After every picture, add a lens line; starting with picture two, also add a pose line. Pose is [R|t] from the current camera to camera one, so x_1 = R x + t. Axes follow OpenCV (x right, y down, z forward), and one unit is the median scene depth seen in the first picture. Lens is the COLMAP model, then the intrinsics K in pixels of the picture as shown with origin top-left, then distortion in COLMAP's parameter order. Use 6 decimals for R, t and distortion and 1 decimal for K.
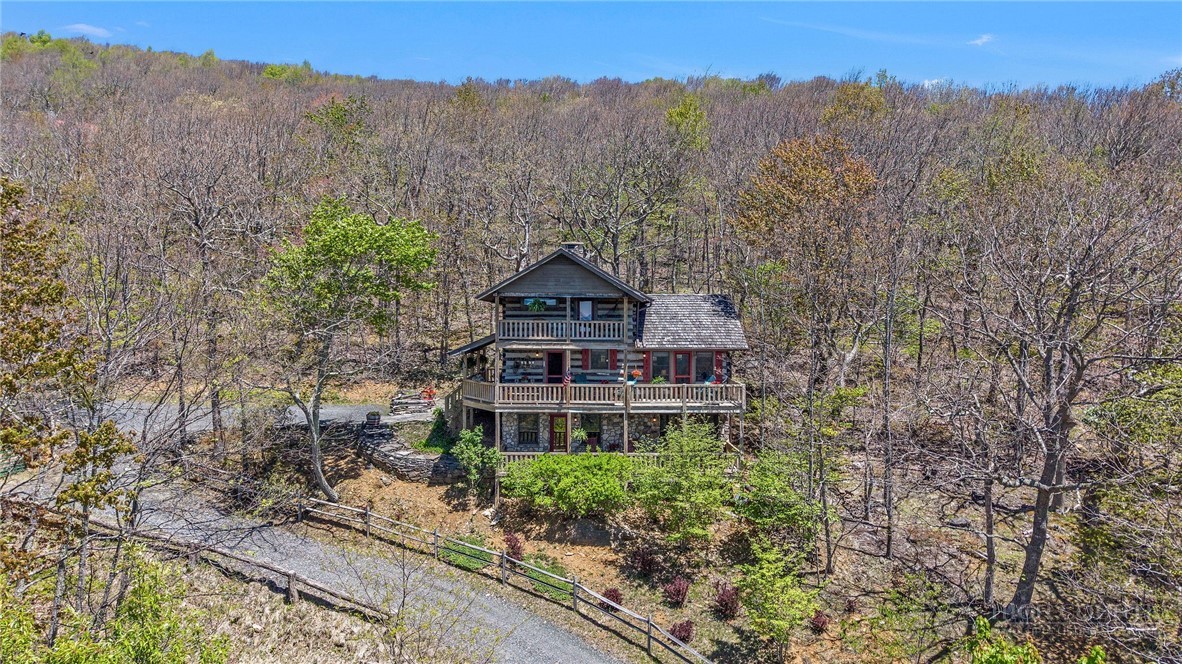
lens RADIAL K [[784.9, 0, 589.9], [0, 784.9, 317.4], [0, 0, 1]] dist [0.043387, -0.056301]
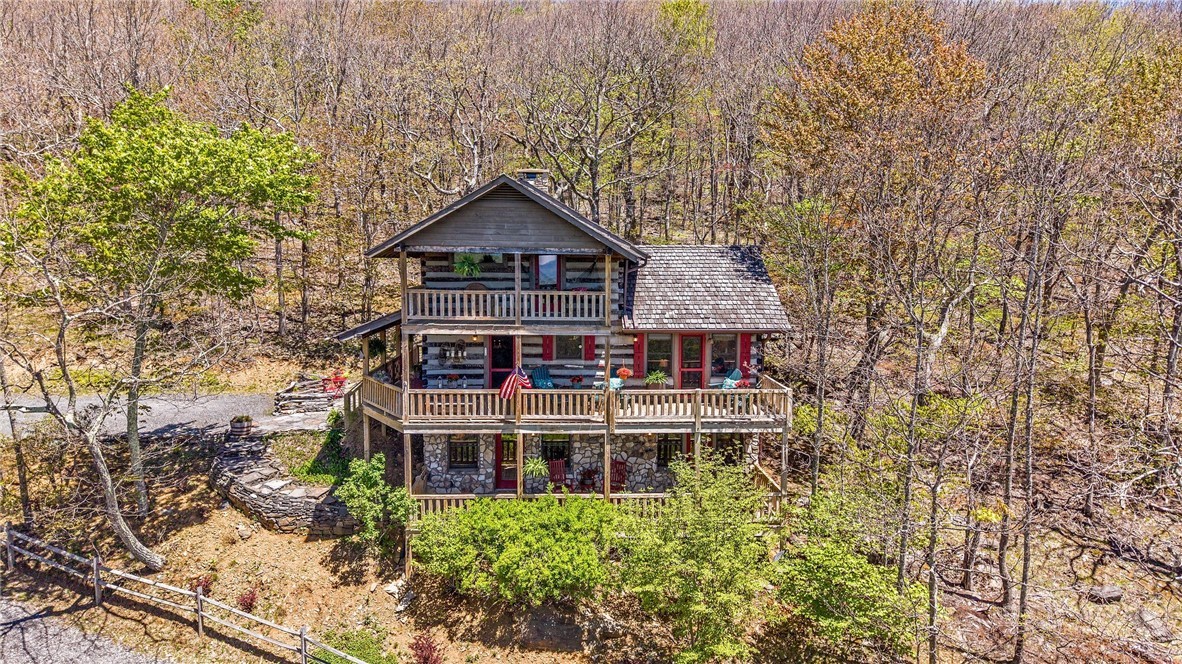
lens RADIAL K [[784.9, 0, 589.9], [0, 784.9, 317.4], [0, 0, 1]] dist [0.043387, -0.056301]
pose [[0.999705, 0.000536, 0.024282, 0.015137], [-0.002474, 0.996805, 0.079829, -0.024997], [-0.024162, -0.079866, 0.996513, 0.355974]]
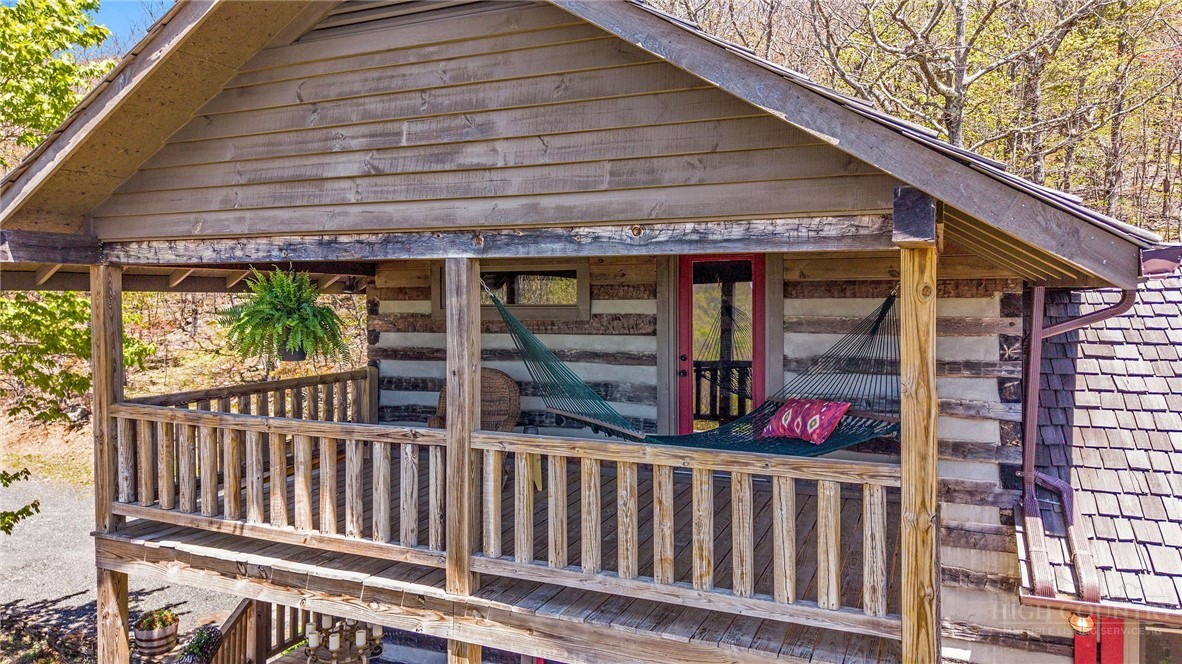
lens RADIAL K [[784.9, 0, 589.9], [0, 784.9, 317.4], [0, 0, 1]] dist [0.043387, -0.056301]
pose [[0.908025, 0.000317, -0.418916, 0.049408], [0.010314, 0.999680, 0.023114, -0.018307], [0.418789, -0.025309, 0.907731, 0.870766]]
